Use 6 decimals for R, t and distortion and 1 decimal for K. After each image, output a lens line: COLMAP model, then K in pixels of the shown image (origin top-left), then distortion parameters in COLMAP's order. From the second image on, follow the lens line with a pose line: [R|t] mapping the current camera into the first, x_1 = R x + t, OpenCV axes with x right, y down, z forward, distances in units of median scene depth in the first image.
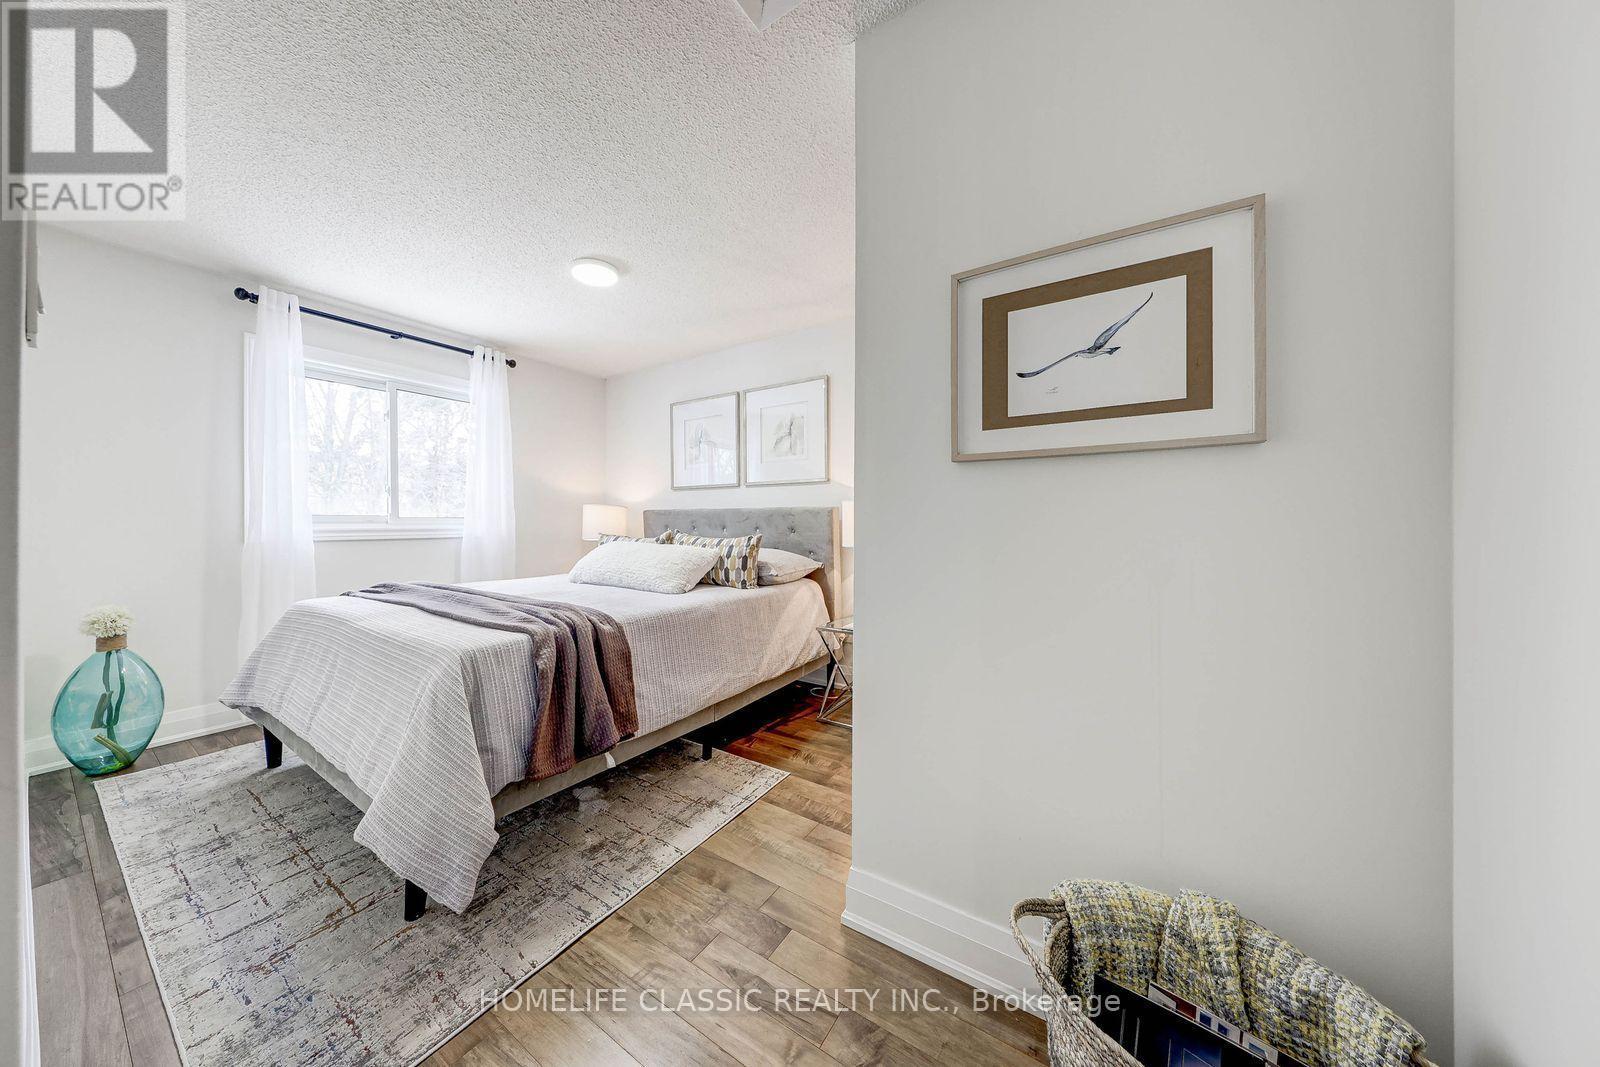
lens RADIAL K [[502.7, 0, 798.4], [0, 502.7, 526.7], [0, 0, 1]] dist [-0.001600, 0.000361]
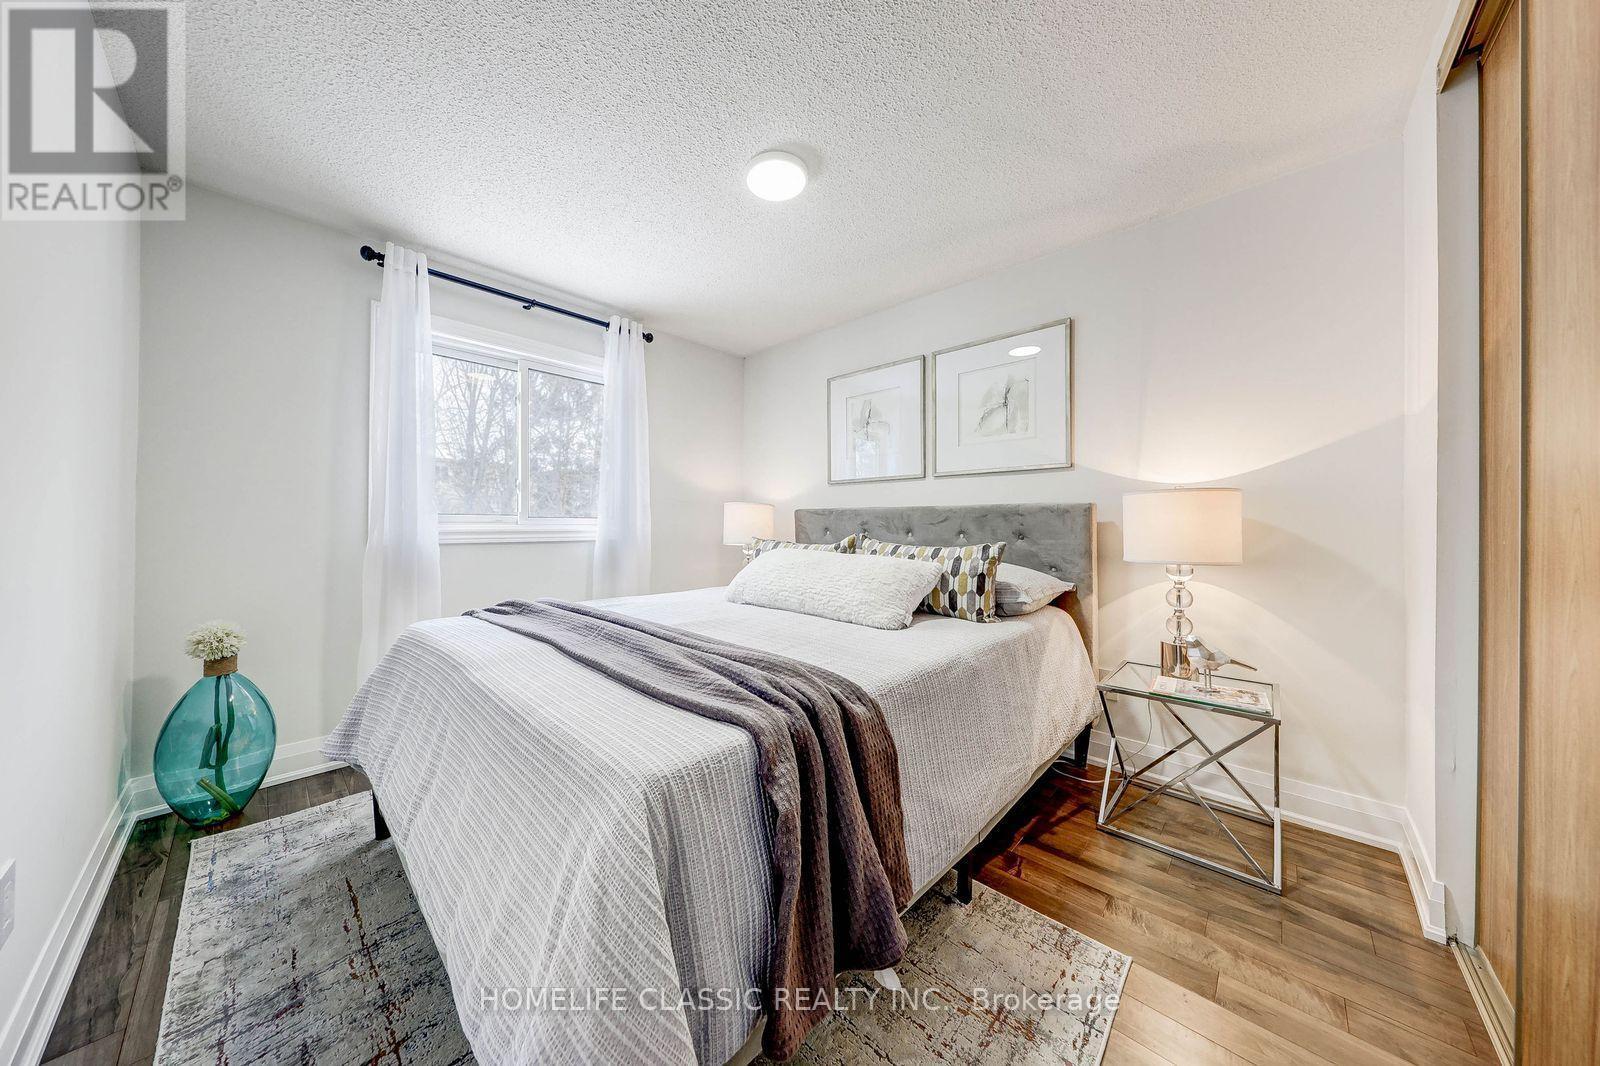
lens RADIAL K [[502.7, 0, 801.7], [0, 502.7, 526.0], [0, 0, 1]] dist [-0.001600, 0.000361]
pose [[0.985320, 0.005455, -0.170630, -0.249316], [-0.006630, 0.999958, -0.006316, -0.000911], [0.170589, 0.007354, 0.985315, 0.306099]]
